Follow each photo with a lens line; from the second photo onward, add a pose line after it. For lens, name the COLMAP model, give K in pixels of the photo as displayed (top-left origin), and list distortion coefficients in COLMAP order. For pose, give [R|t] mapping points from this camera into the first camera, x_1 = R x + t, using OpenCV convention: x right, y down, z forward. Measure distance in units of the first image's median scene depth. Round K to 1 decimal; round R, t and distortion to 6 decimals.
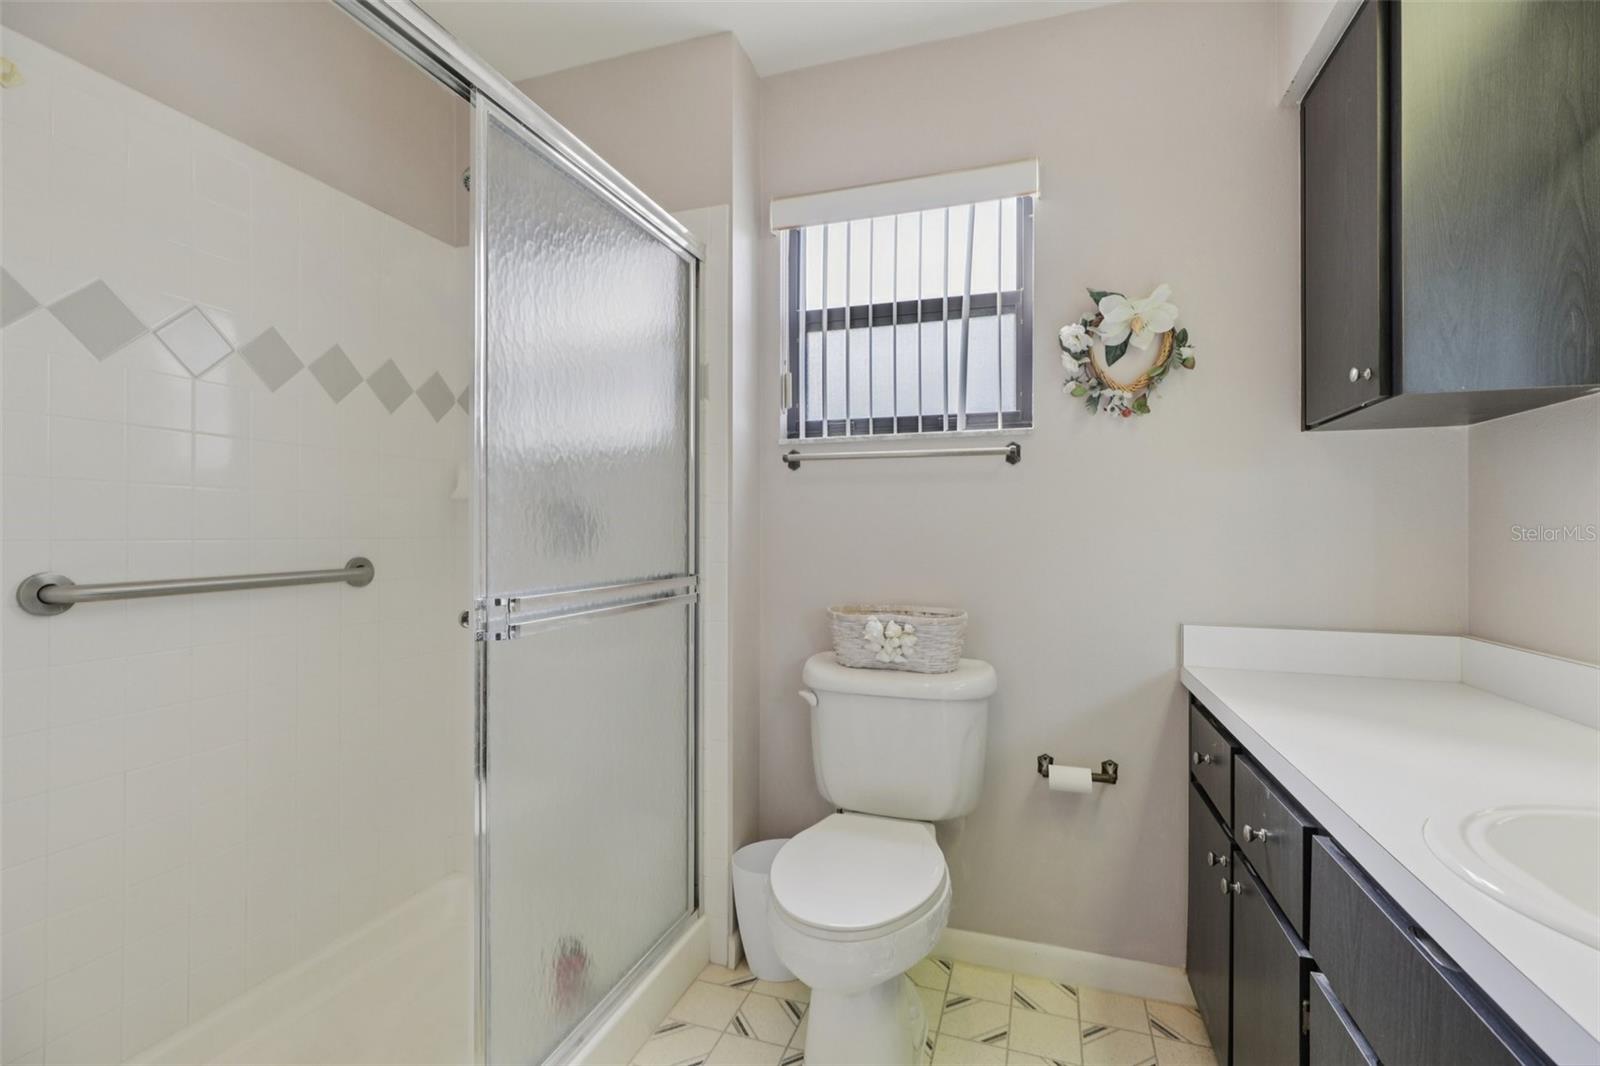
lens RADIAL K [[710.5, 0, 802.7], [0, 710.5, 534.7], [0, 0, 1]] dist [-0.003285, -0.000025]
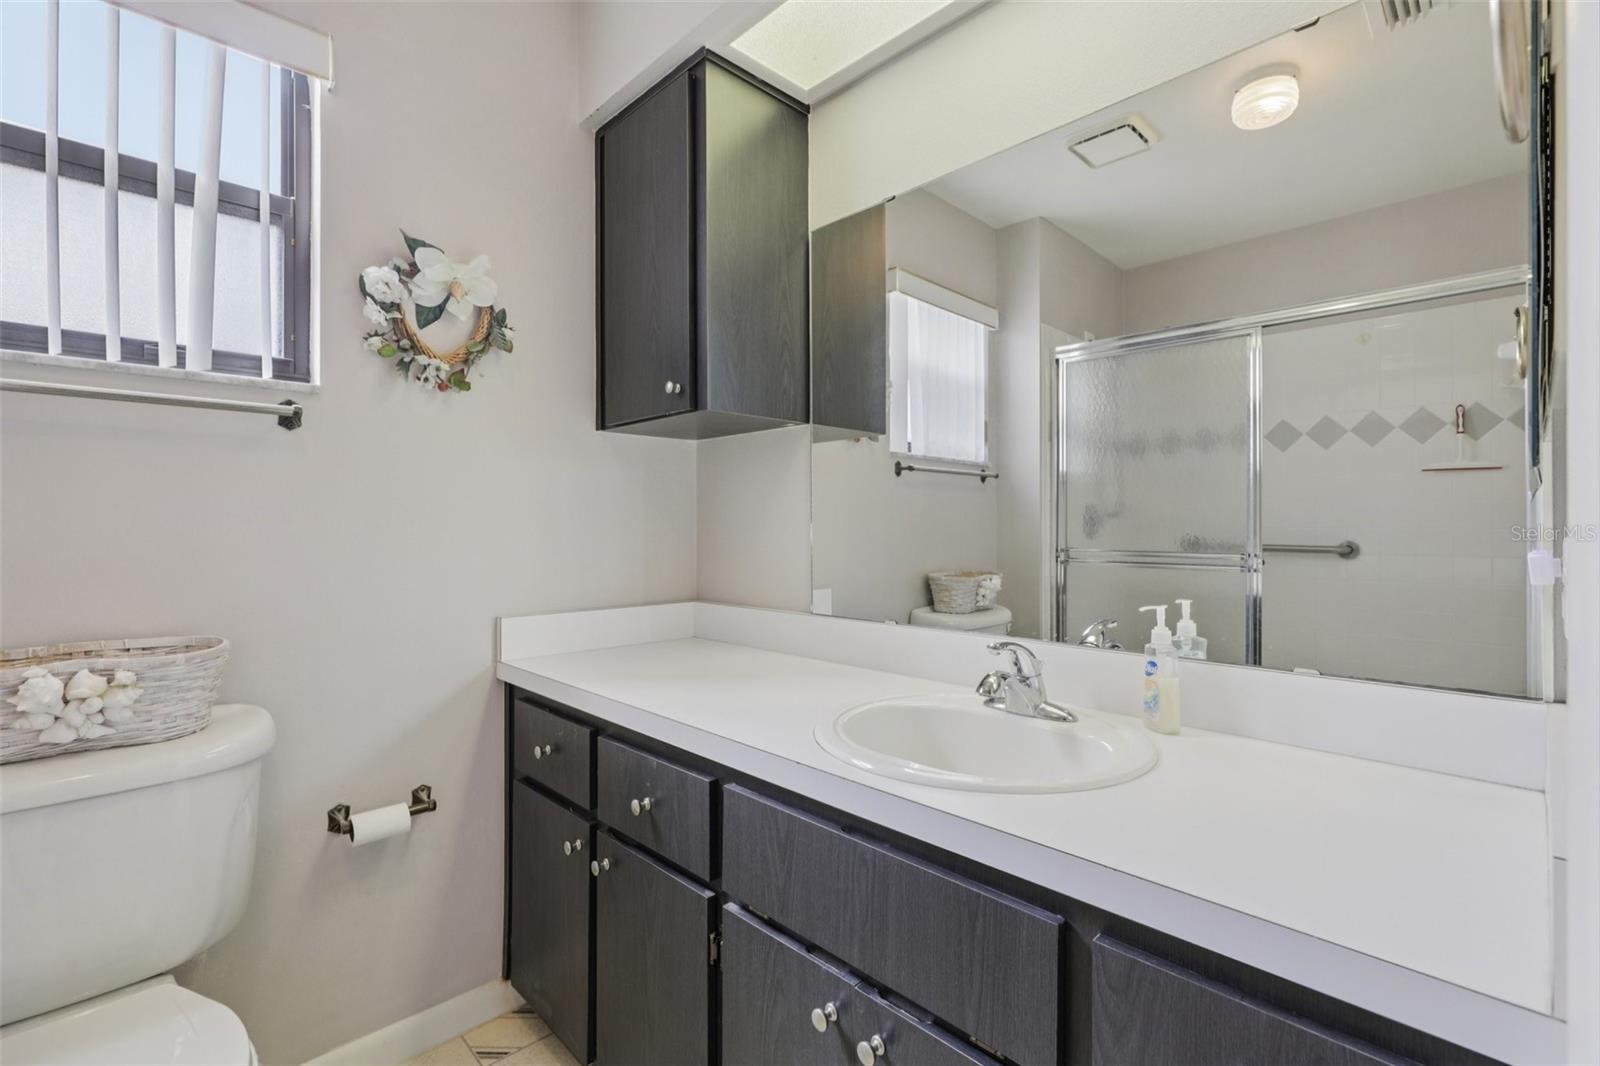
lens RADIAL K [[713.5, 0, 804.7], [0, 713.5, 527.5], [0, 0, 1]] dist [0.000561, 0.000281]
pose [[0.458411, -0.005721, 0.888722, -0.128151], [0.004341, 0.999982, 0.004199, 0.002129], [-0.888730, 0.001933, 0.458428, 0.191654]]
